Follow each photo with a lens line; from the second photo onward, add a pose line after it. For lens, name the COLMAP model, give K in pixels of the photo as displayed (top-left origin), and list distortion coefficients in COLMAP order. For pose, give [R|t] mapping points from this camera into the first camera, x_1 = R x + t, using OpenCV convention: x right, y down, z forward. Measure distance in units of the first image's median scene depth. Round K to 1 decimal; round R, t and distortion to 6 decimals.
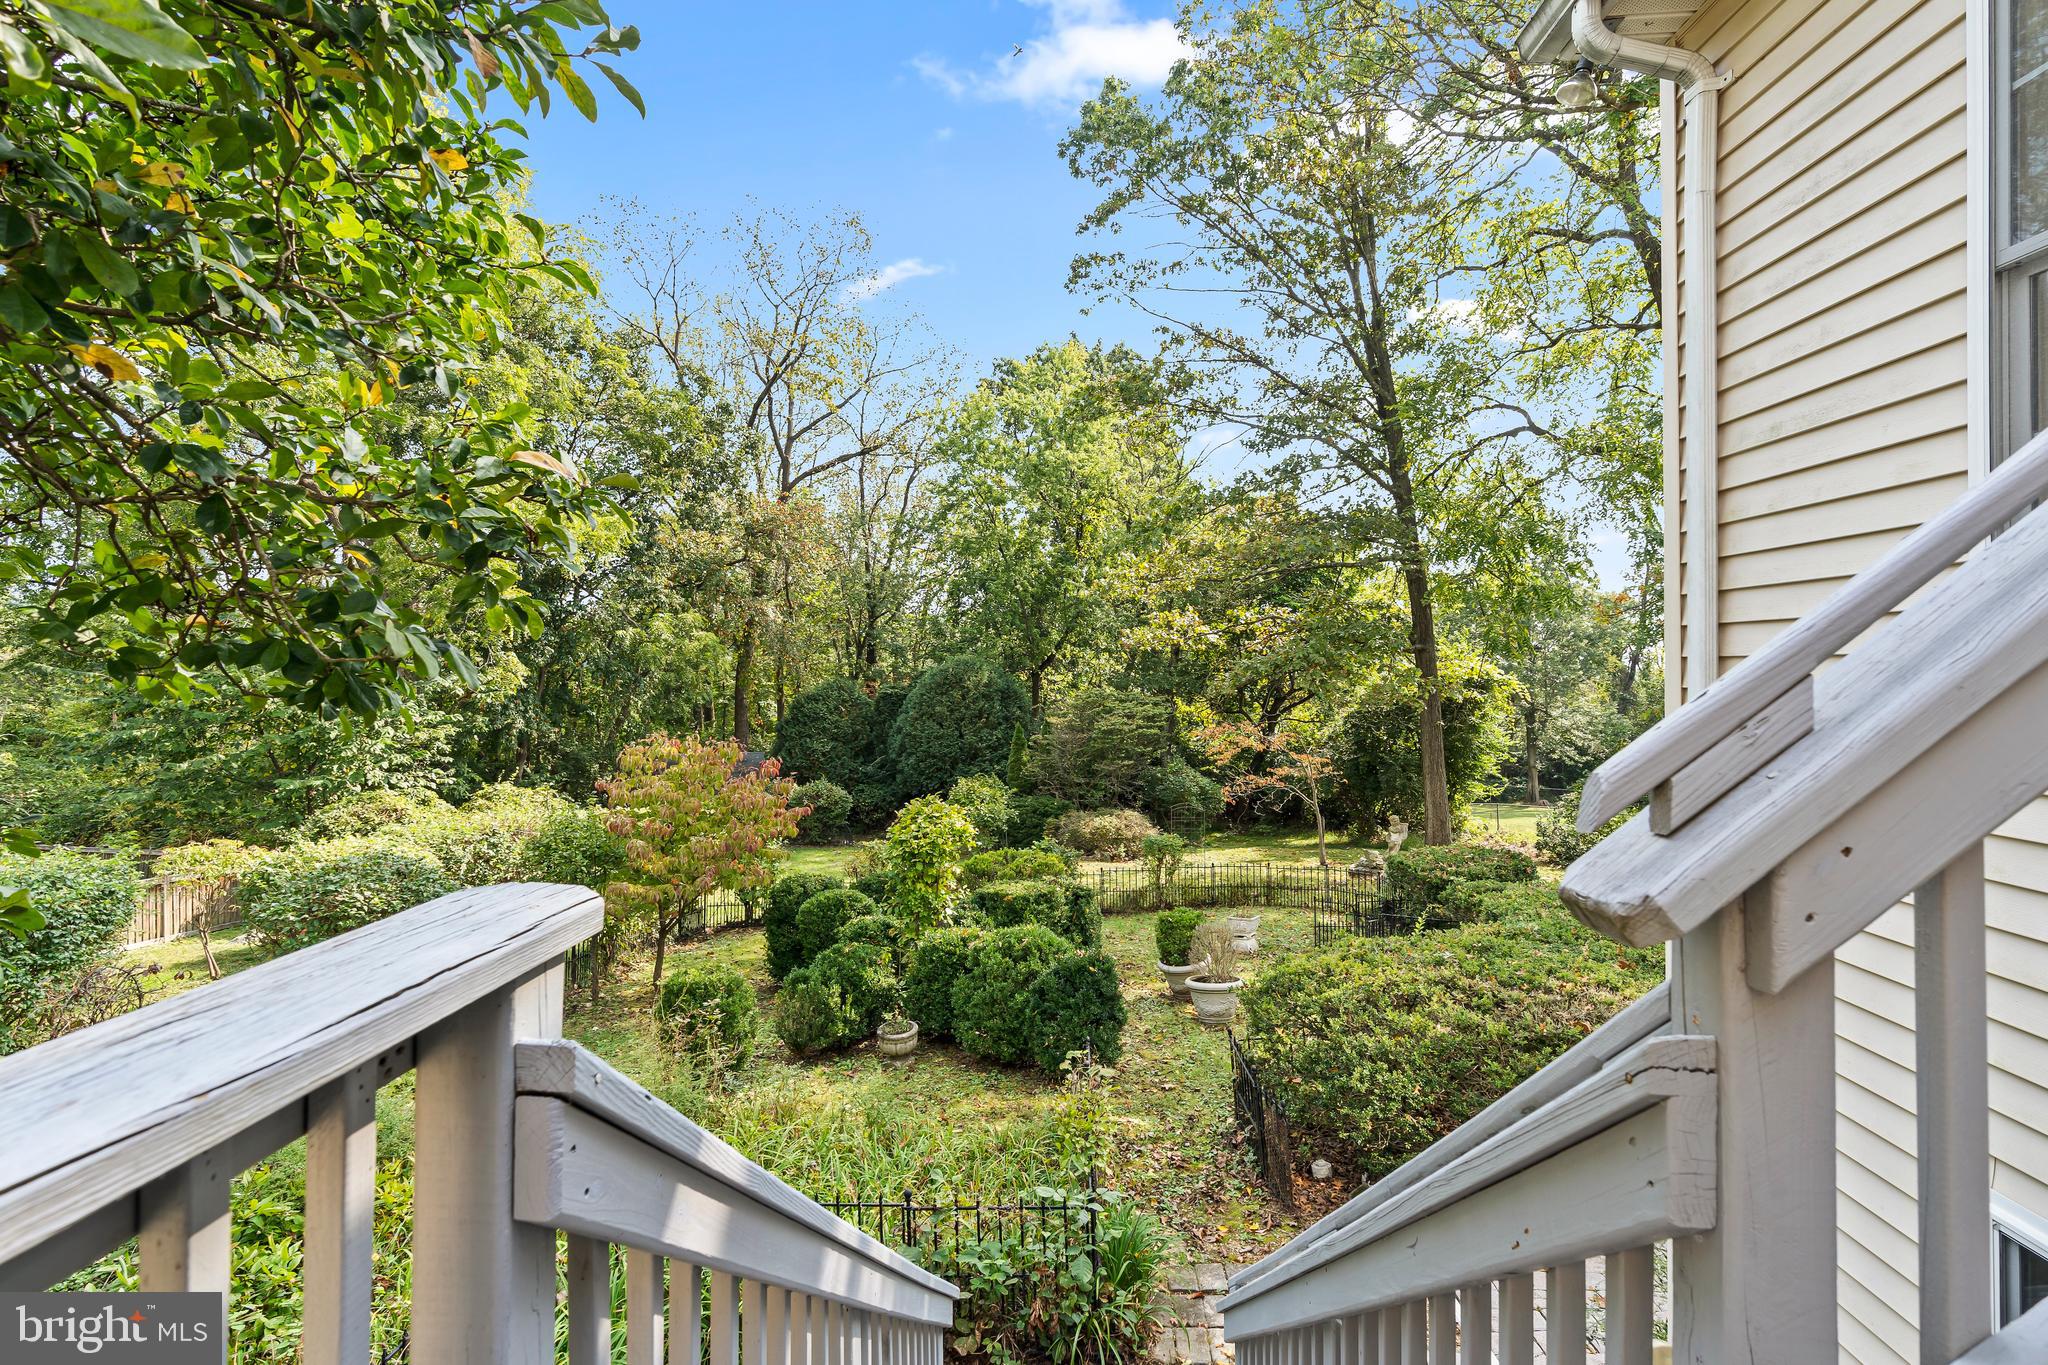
lens RADIAL K [[905.9, 0, 1030.6], [0, 905.9, 677.4], [0, 0, 1]] dist [-0.000529, 0.000398]
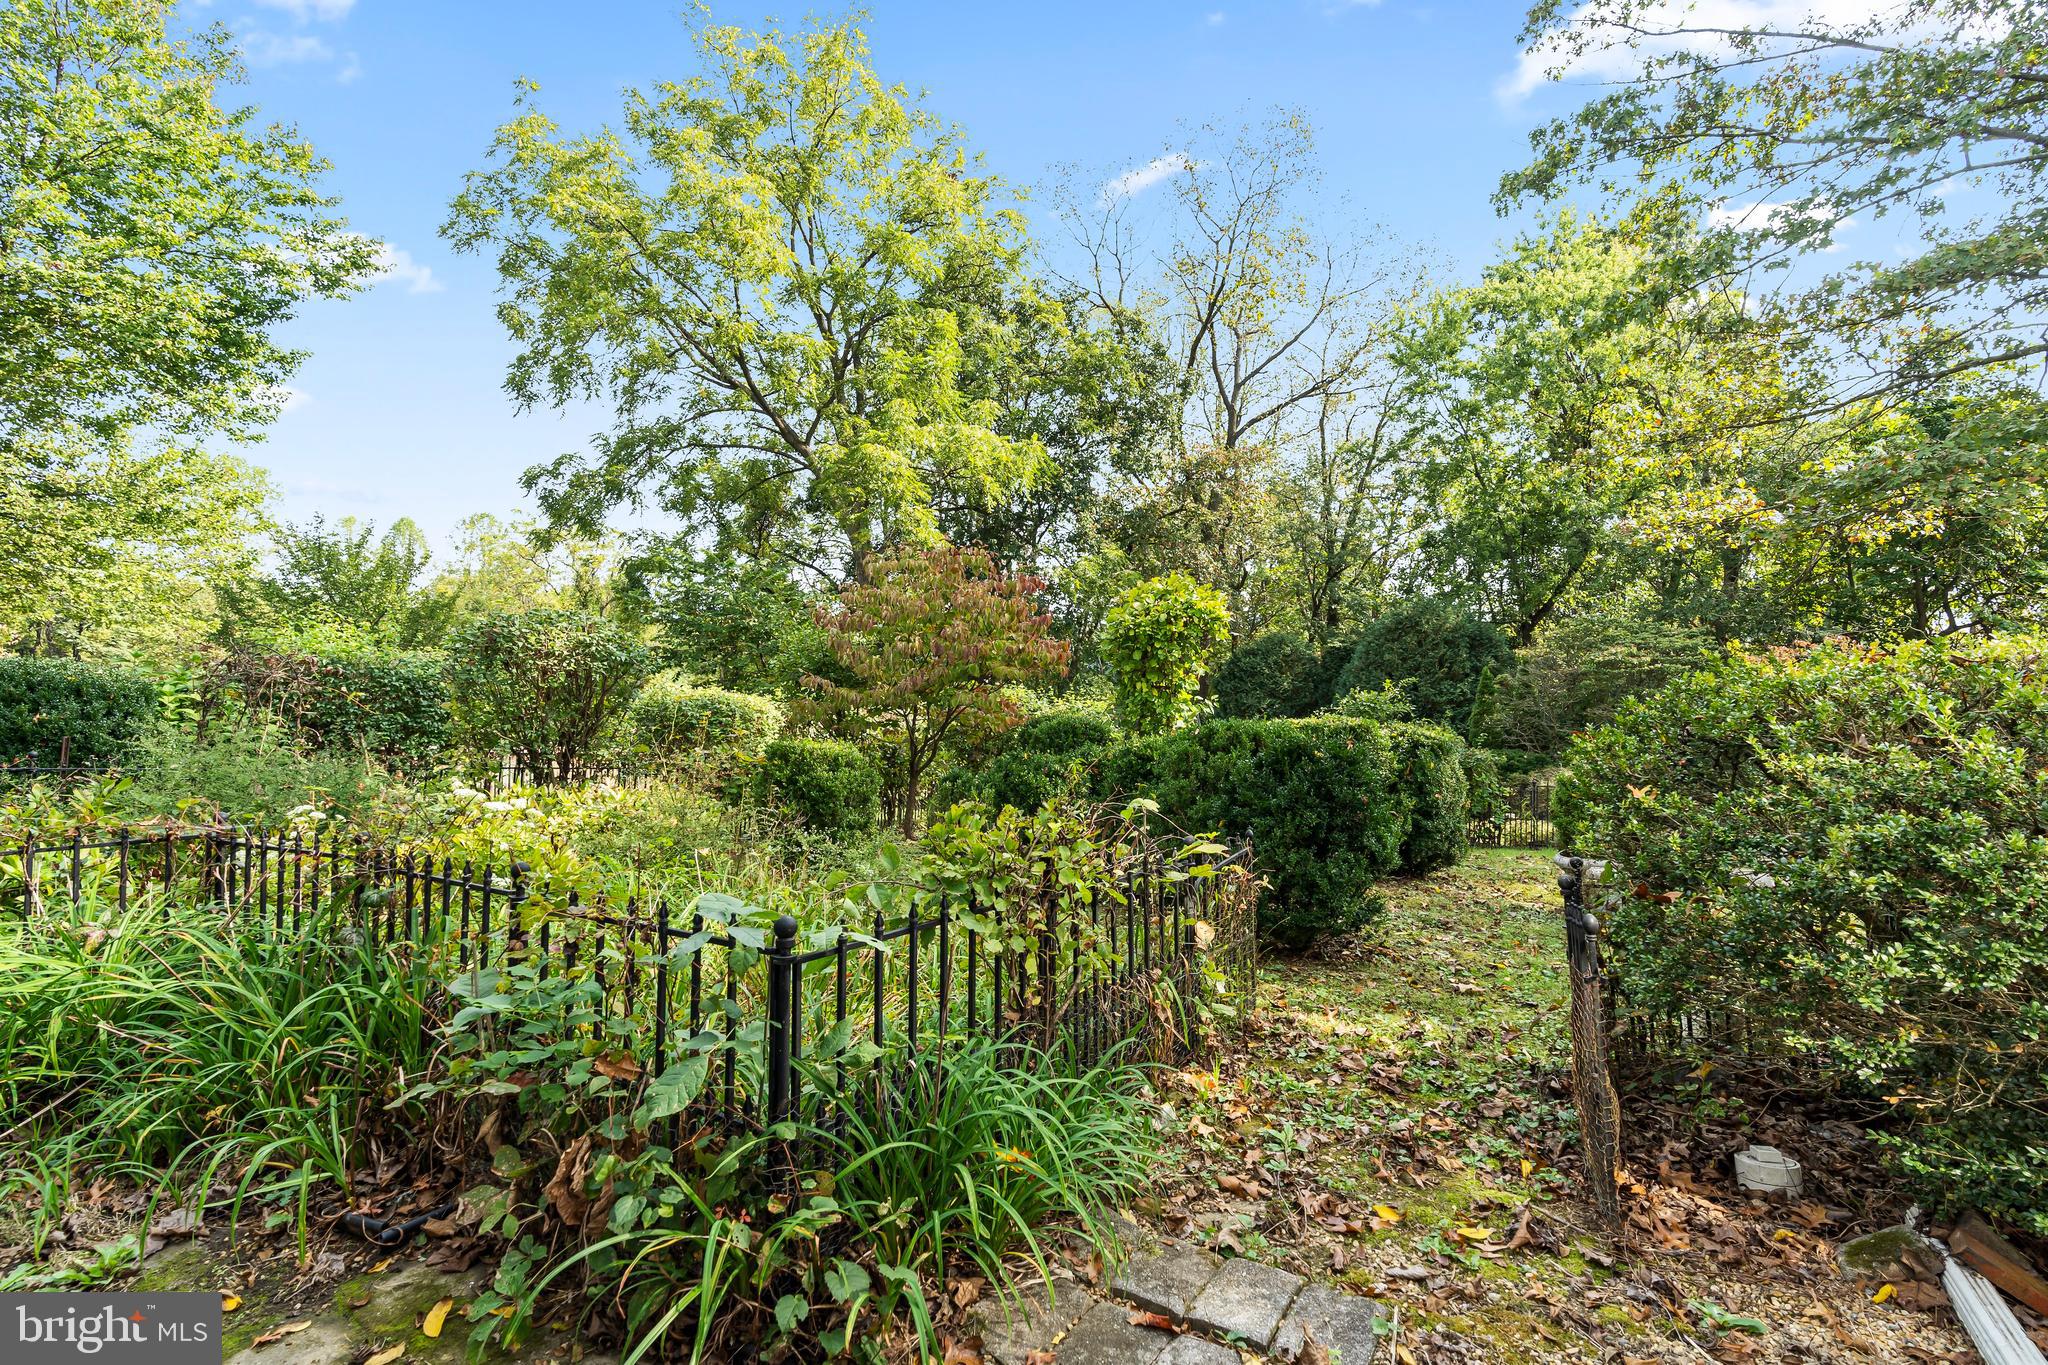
lens RADIAL K [[905.9, 0, 1031.6], [0, 905.9, 673.8], [0, 0, 1]] dist [-0.000529, 0.000398]
pose [[0.864404, 0.004336, -0.502779, 0.039519], [-0.004983, 0.999988, 0.000057, 0.054853], [0.502773, 0.002456, 0.864415, 0.085274]]
